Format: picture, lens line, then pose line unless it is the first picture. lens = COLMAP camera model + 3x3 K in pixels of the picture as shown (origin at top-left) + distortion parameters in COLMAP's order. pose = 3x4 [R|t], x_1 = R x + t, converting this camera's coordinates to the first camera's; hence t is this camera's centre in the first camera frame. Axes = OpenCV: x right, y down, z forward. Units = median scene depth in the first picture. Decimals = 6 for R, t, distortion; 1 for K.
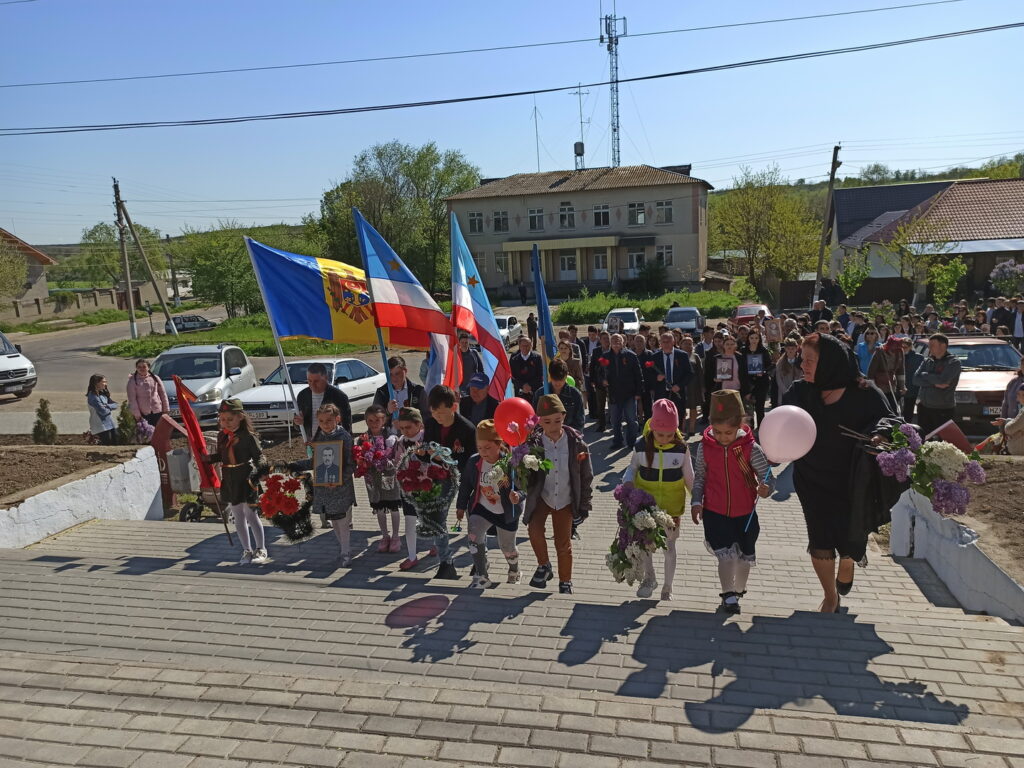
lens RADIAL K [[751.9, 0, 512.0], [0, 751.9, 384.0], [0, 0, 1]] dist [0.049387, -0.038218]
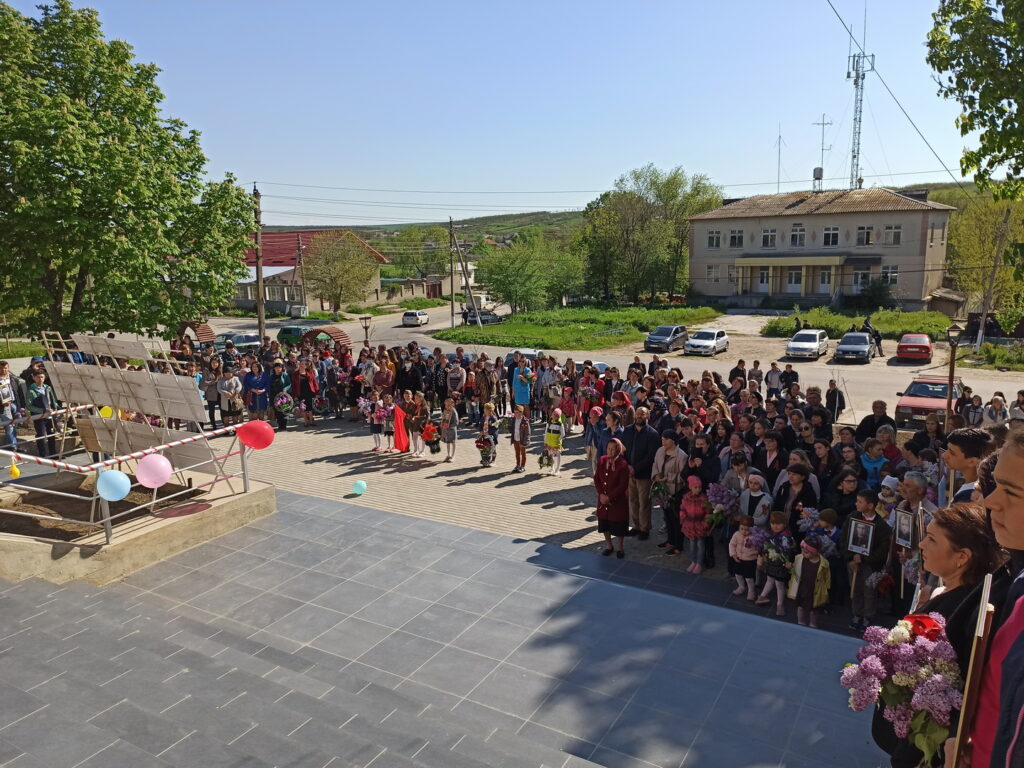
lens RADIAL K [[759.3, 0, 512.0], [0, 759.3, 384.0], [0, 0, 1]] dist [0.097512, -0.043699]
pose [[0.946793, 0.084509, -0.310551, 0.045516], [-0.078127, 0.996399, 0.032956, -0.006611], [0.312218, -0.006940, 0.949985, -0.233551]]
